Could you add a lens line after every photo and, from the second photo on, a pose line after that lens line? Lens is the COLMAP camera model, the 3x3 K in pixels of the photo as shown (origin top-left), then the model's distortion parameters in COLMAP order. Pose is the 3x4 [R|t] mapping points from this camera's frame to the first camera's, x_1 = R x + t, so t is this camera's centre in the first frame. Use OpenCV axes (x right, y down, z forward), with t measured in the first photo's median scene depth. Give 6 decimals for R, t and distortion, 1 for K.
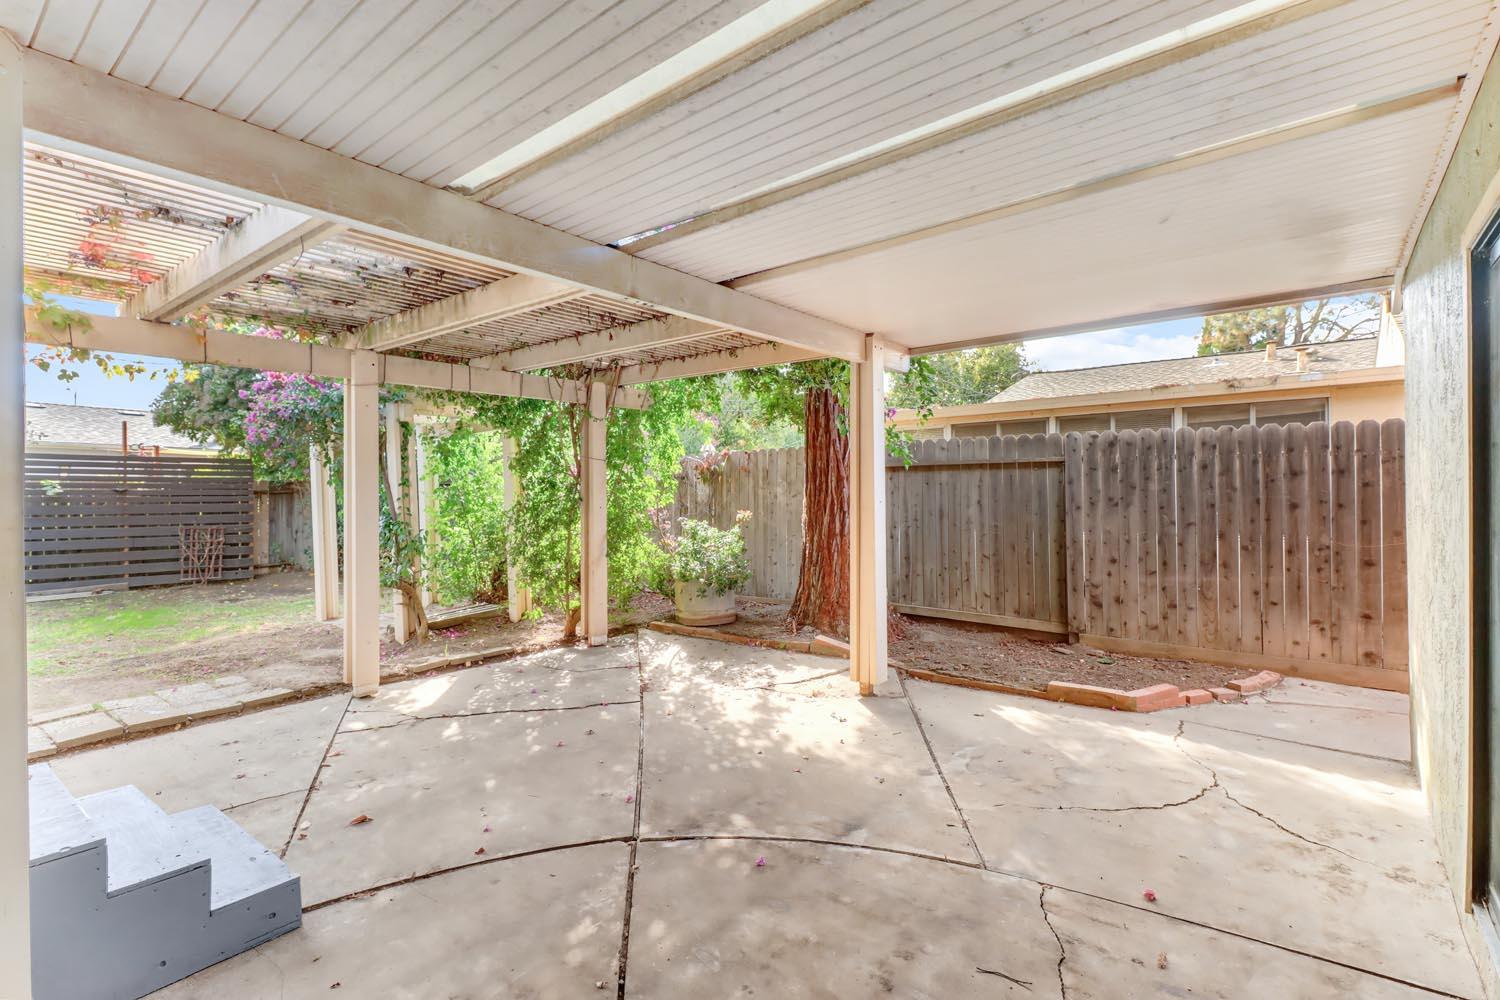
lens RADIAL K [[721.0, 0, 746.2], [0, 721.0, 494.2], [0, 0, 1]] dist [0.012409, -0.000262]
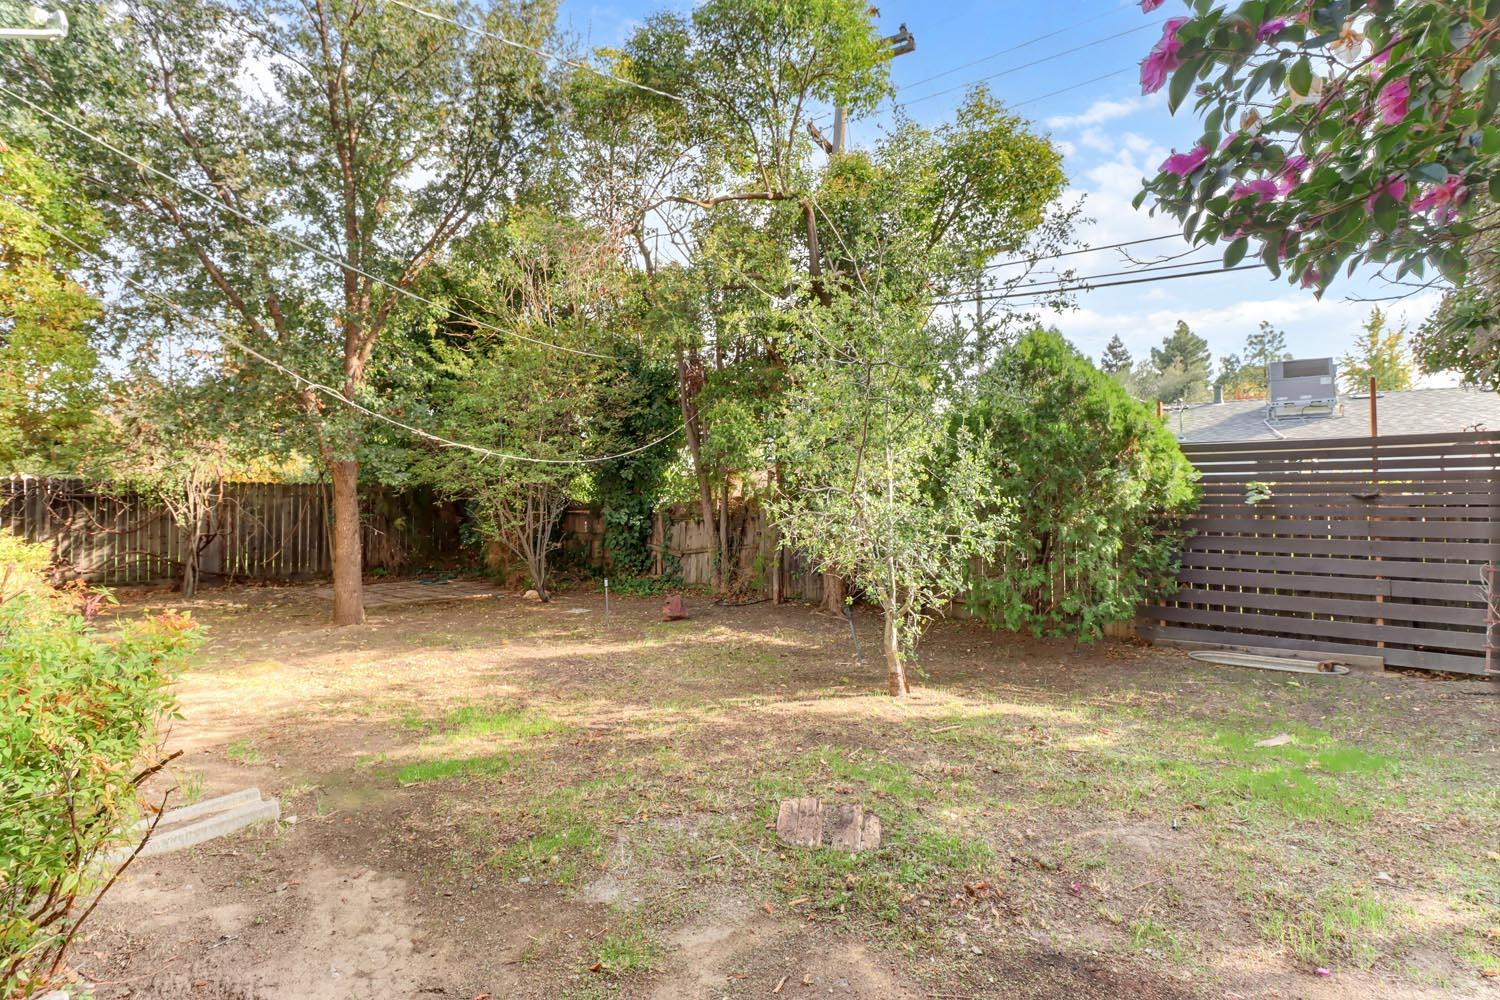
lens RADIAL K [[721.0, 0, 748.1], [0, 721.0, 499.7], [0, 0, 1]] dist [0.012409, -0.000262]
pose [[-0.006389, 0.001953, -0.999978, -0.647274], [-0.000857, 0.999998, 0.001958, -0.007231], [0.999979, 0.000870, -0.006387, 1.185542]]
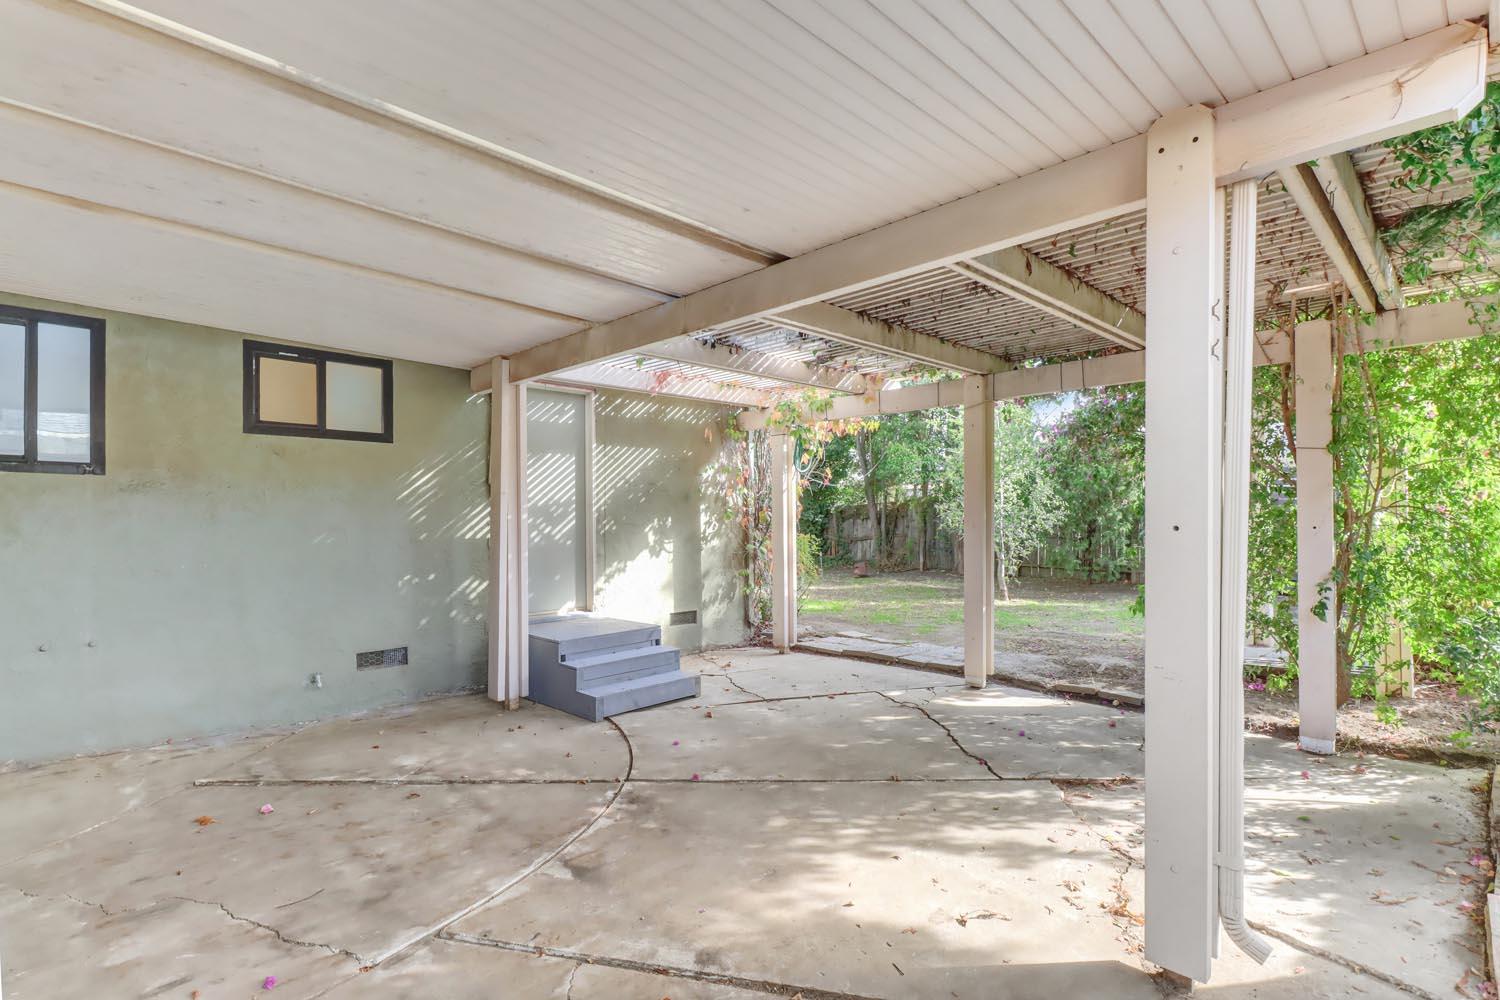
lens RADIAL K [[721.0, 0, 751.4], [0, 721.0, 516.0], [0, 0, 1]] dist [0.012409, -0.000262]
pose [[-0.134905, 0.017405, -0.990706, 0.688751], [0.000939, 0.999848, 0.017438, -0.003833], [0.990858, 0.001423, -0.134901, 0.905173]]
